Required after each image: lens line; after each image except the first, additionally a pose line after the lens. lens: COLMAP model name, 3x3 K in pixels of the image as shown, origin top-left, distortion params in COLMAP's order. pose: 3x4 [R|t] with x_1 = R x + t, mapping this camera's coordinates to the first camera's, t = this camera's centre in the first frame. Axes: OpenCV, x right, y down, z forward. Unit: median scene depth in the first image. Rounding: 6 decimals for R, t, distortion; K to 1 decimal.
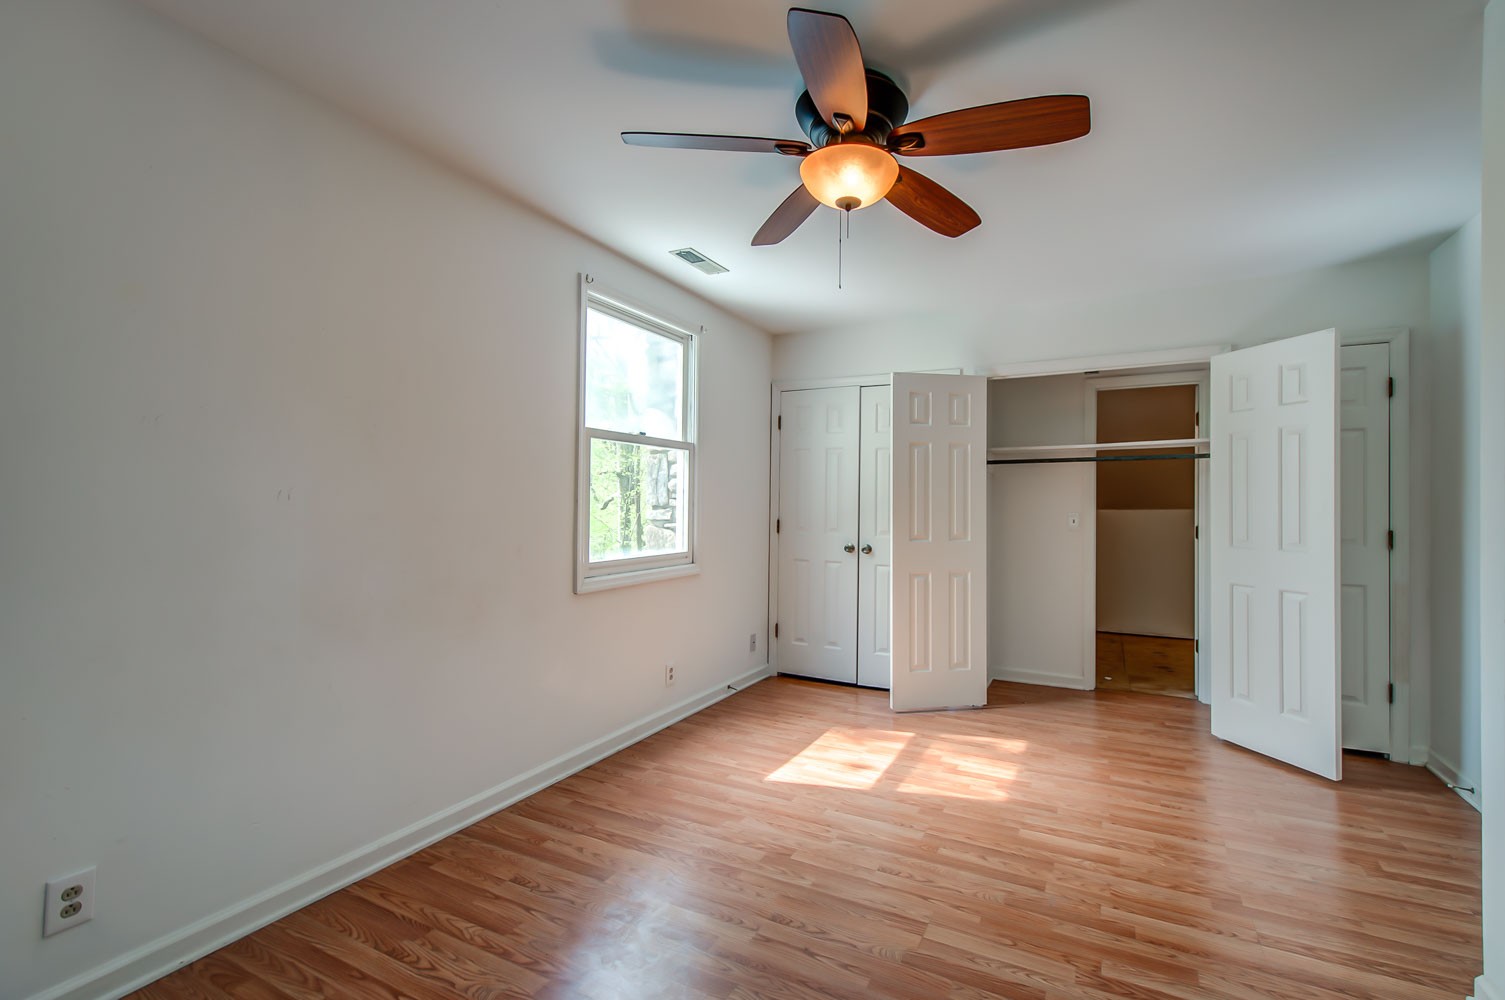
lens RADIAL K [[648.0, 0, 799.8], [0, 648.0, 487.6], [0, 0, 1]] dist [0.015935, -0.004611]
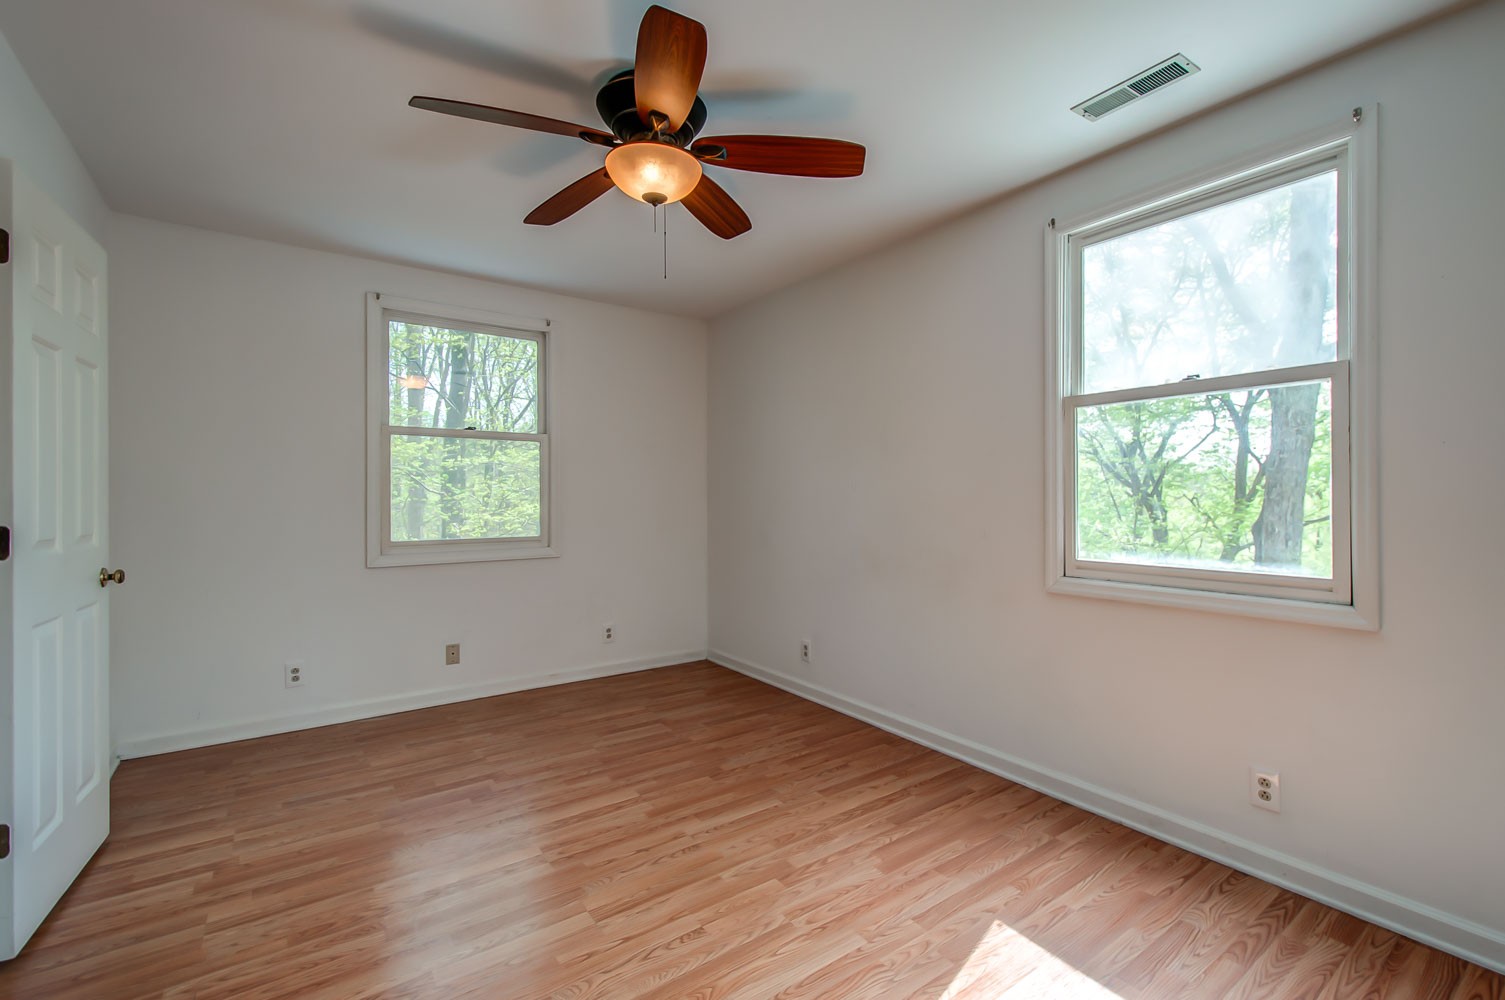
lens RADIAL K [[657.5, 0, 797.1], [0, 657.5, 492.0], [0, 0, 1]] dist [0.010075, 0.000184]
pose [[-0.447266, -0.010402, -0.894340, 0.740287], [0.020463, 0.999552, -0.021860, 0.052272], [0.894167, -0.028078, -0.446853, 1.353946]]
